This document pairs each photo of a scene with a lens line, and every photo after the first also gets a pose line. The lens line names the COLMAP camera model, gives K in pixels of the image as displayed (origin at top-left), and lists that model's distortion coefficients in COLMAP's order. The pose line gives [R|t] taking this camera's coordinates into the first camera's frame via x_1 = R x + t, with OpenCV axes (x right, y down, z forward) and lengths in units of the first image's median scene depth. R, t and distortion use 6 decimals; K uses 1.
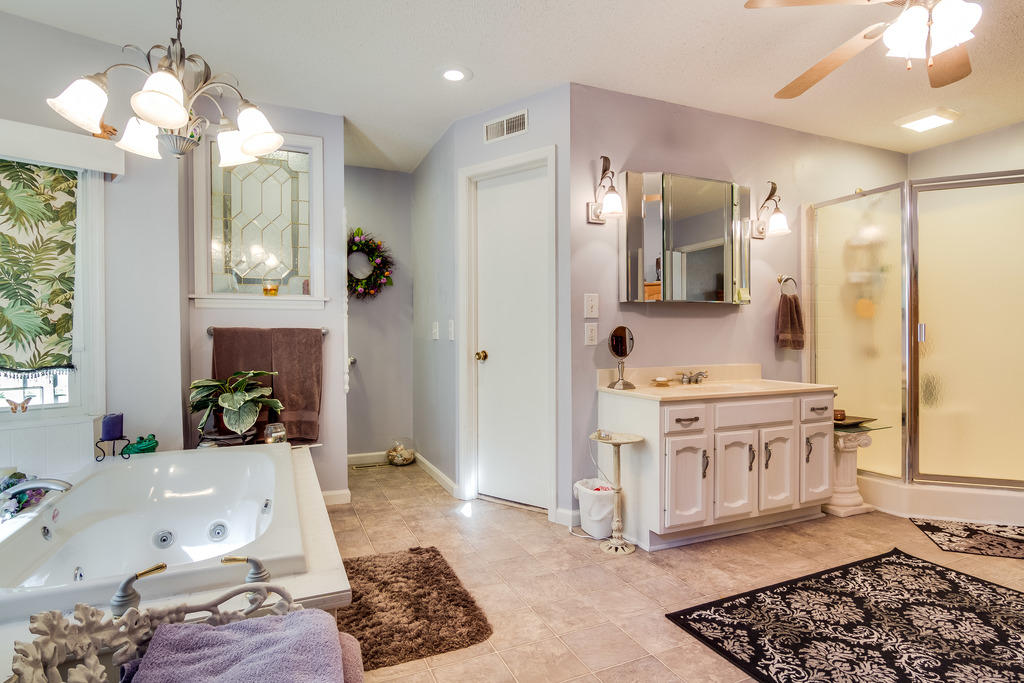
lens RADIAL K [[540.1, 0, 512.0], [0, 540.1, 341.5], [0, 0, 1]] dist [-0.017321, 0.002480]
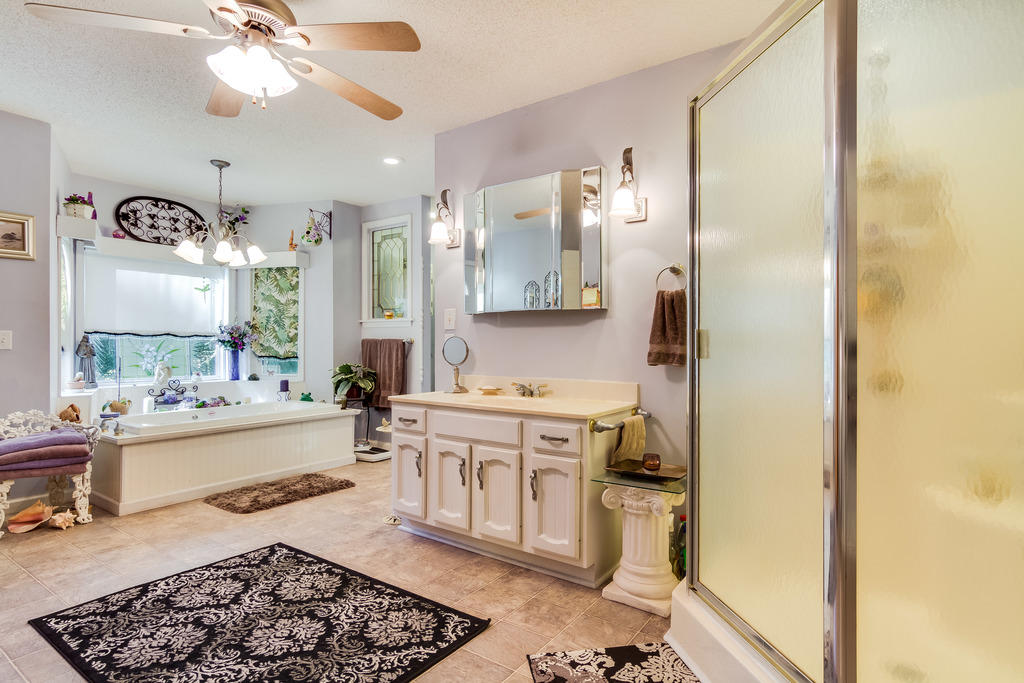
lens RADIAL K [[530.7, 0, 522.8], [0, 530.7, 344.1], [0, 0, 1]] dist [-0.001901, 0.000147]
pose [[0.519883, 0.005071, -0.854222, 1.566813], [-0.017134, 0.999843, -0.004492, -0.013149], [0.854065, 0.016972, 0.519889, 0.707295]]
